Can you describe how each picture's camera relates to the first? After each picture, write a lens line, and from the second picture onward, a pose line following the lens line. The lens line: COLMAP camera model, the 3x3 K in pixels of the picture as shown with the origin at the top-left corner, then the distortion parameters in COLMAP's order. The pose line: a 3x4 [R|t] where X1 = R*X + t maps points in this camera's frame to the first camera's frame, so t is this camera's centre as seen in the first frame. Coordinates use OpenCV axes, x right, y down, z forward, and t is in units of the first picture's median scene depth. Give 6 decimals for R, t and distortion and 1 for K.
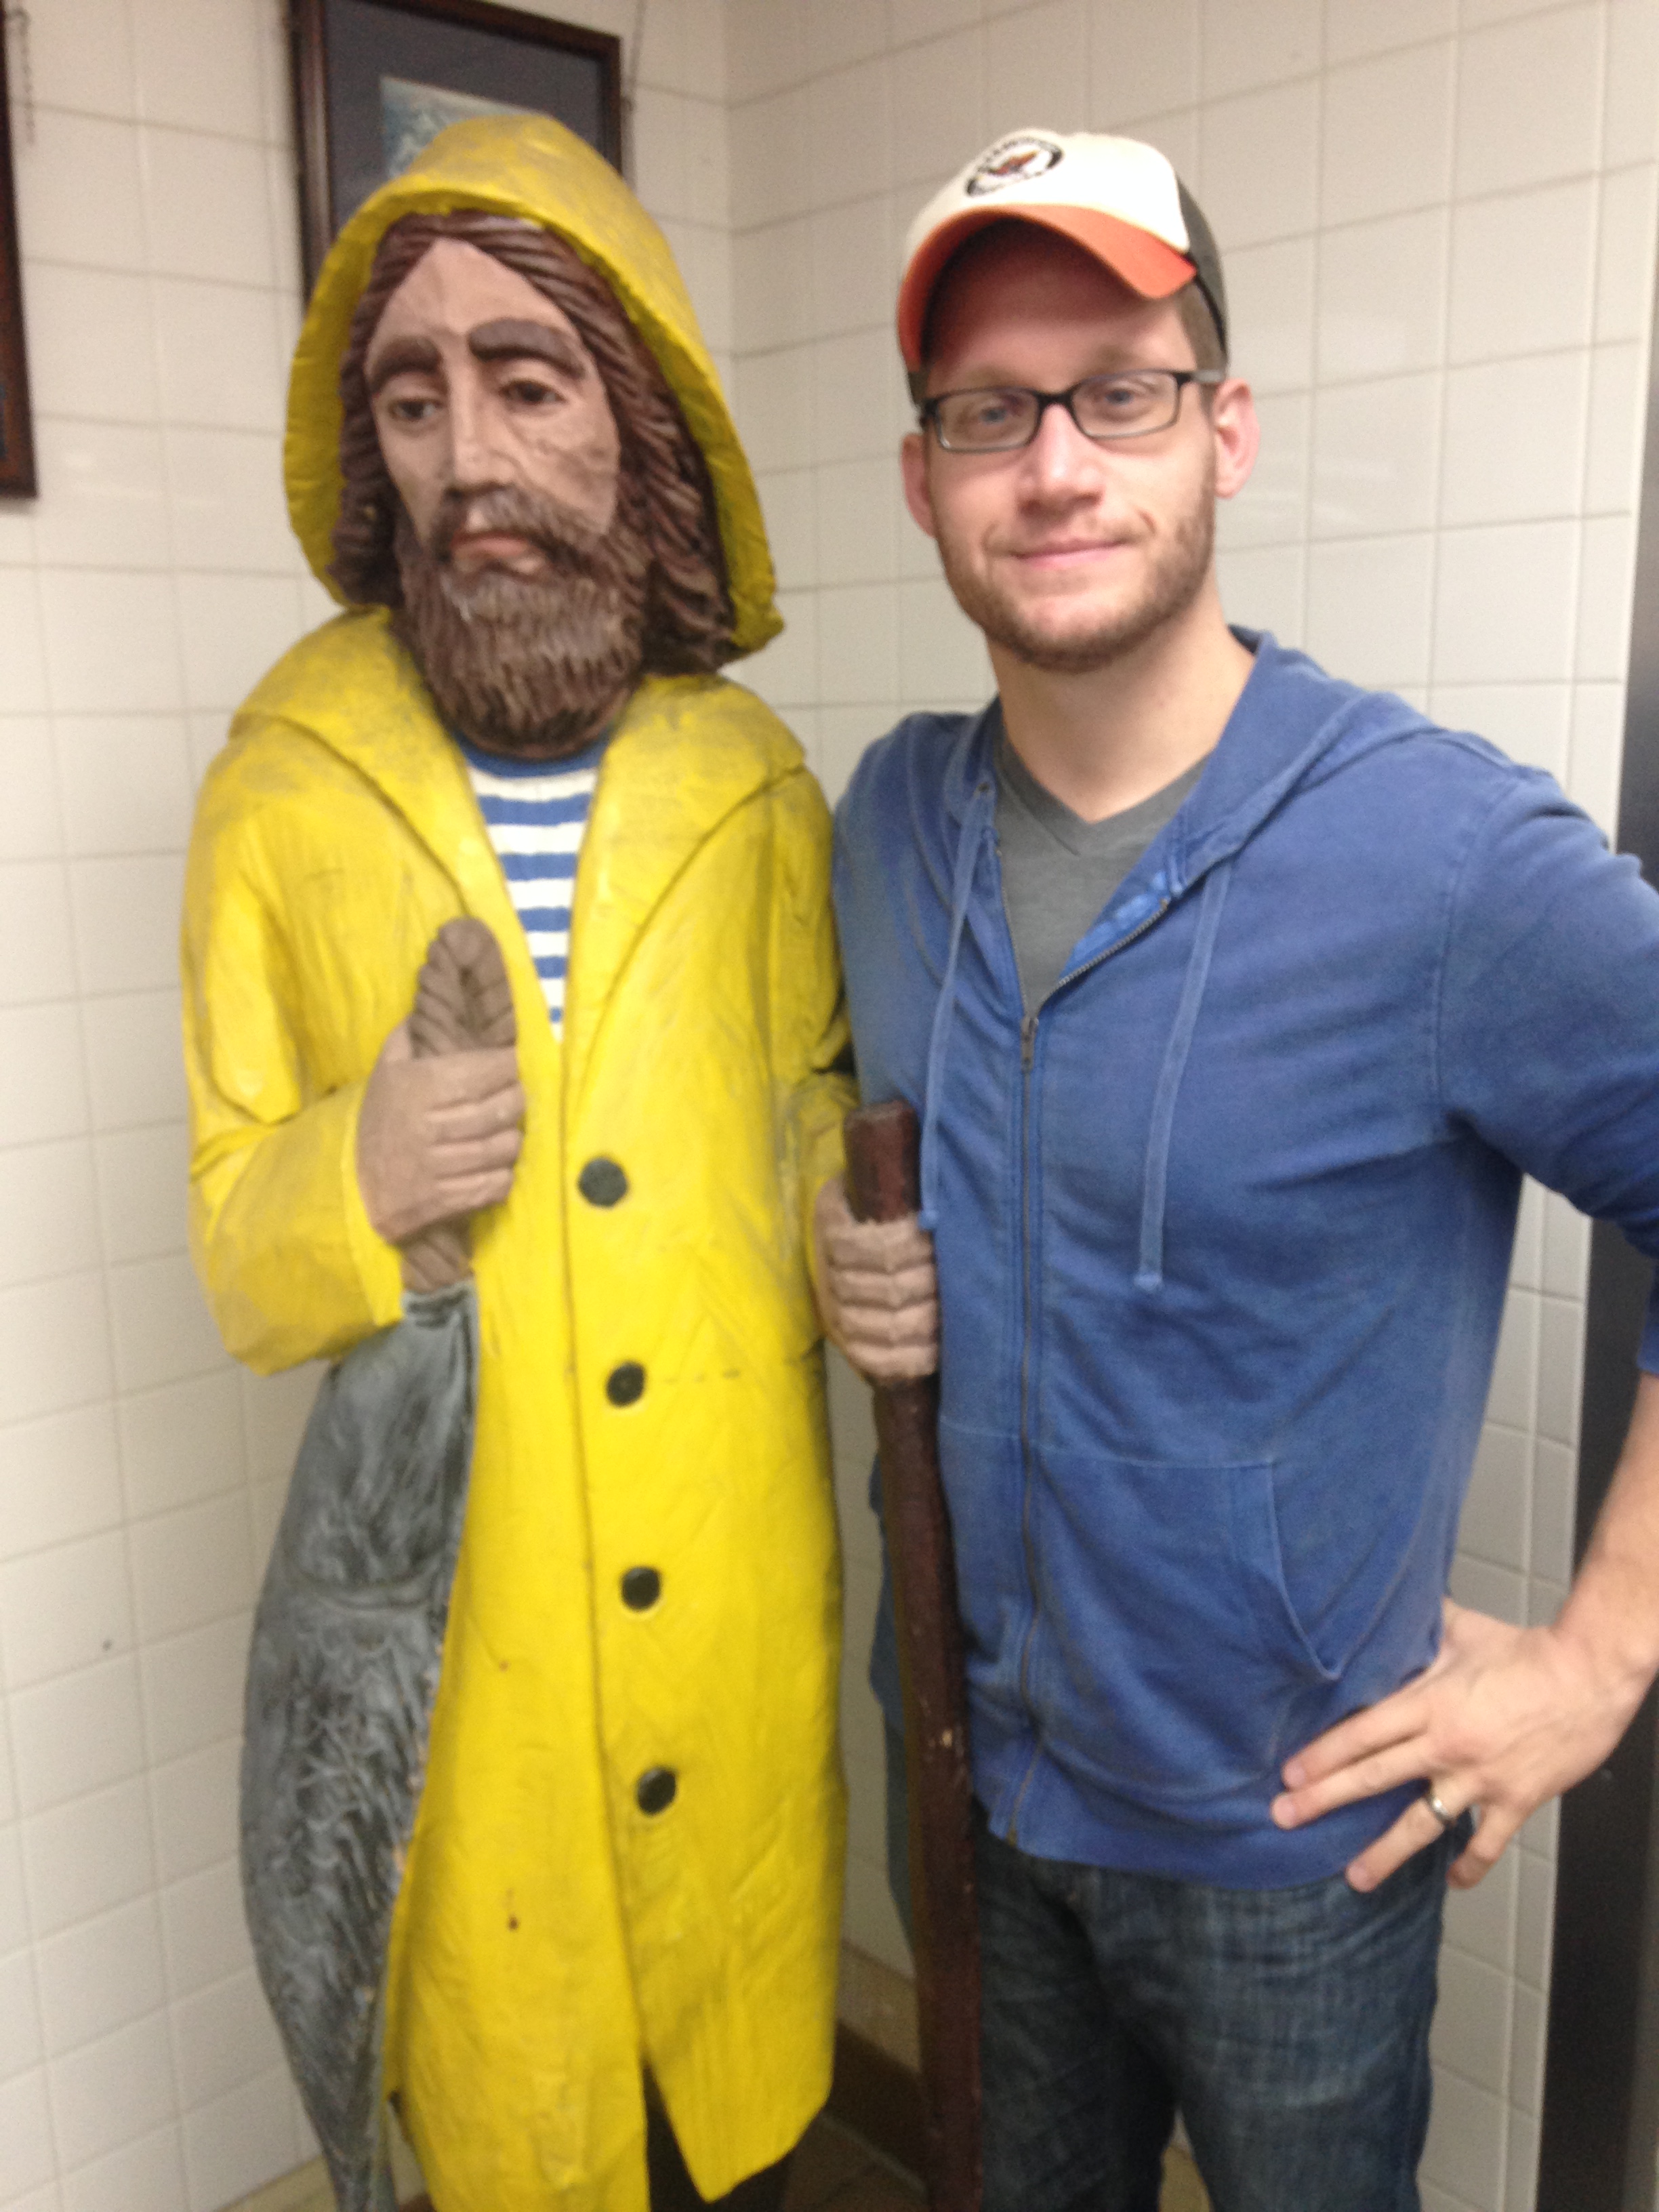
lens RADIAL K [[2109.1, 0, 824.6], [0, 2109.1, 1064.4], [0, 0, 1]] dist [0.247882, -0.444285]
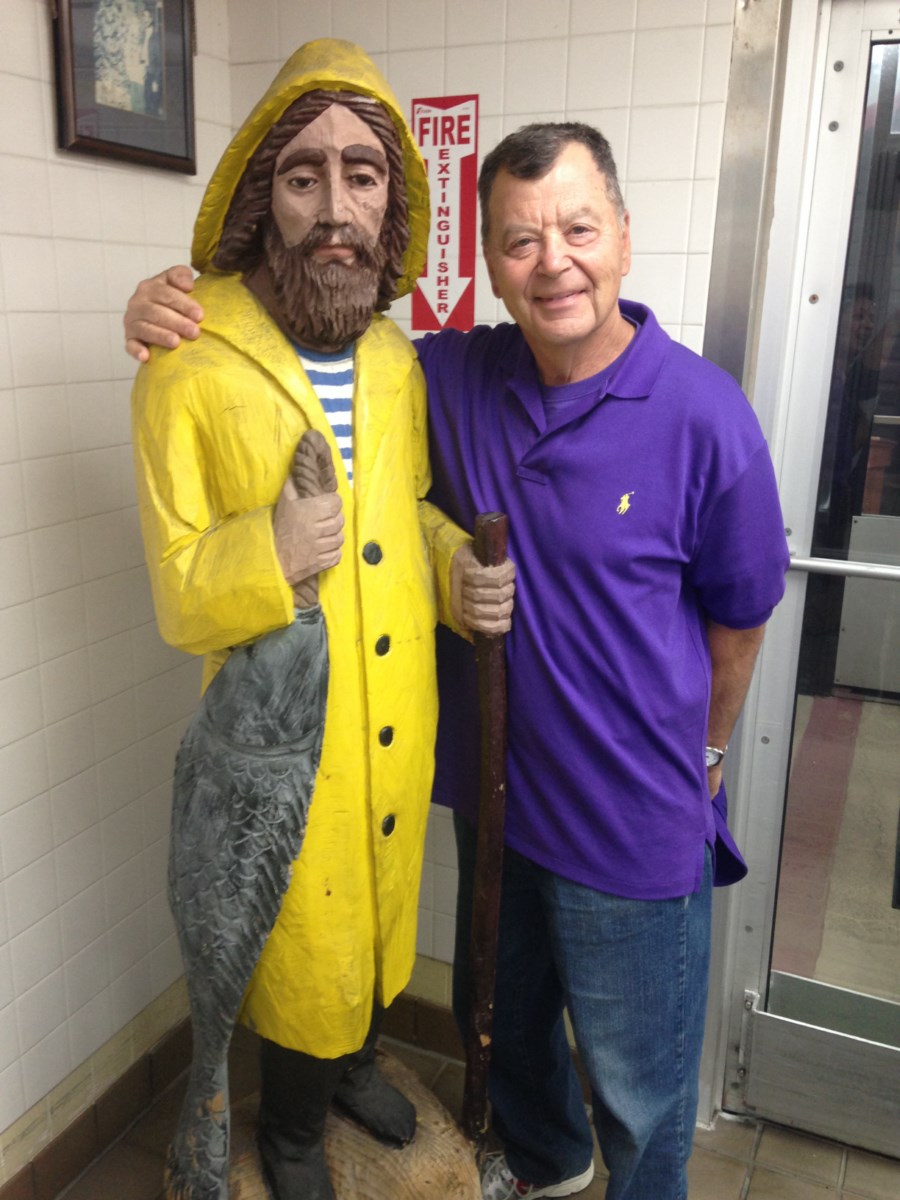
lens RADIAL K [[1144.2, 0, 447.4], [0, 1144.2, 577.4], [0, 0, 1]] dist [0.247882, -0.444285]
pose [[0.919780, -0.051600, 0.389028, -0.492628], [0.022412, 0.996607, 0.079198, -0.010952], [-0.391794, -0.064126, 0.917815, -0.104754]]
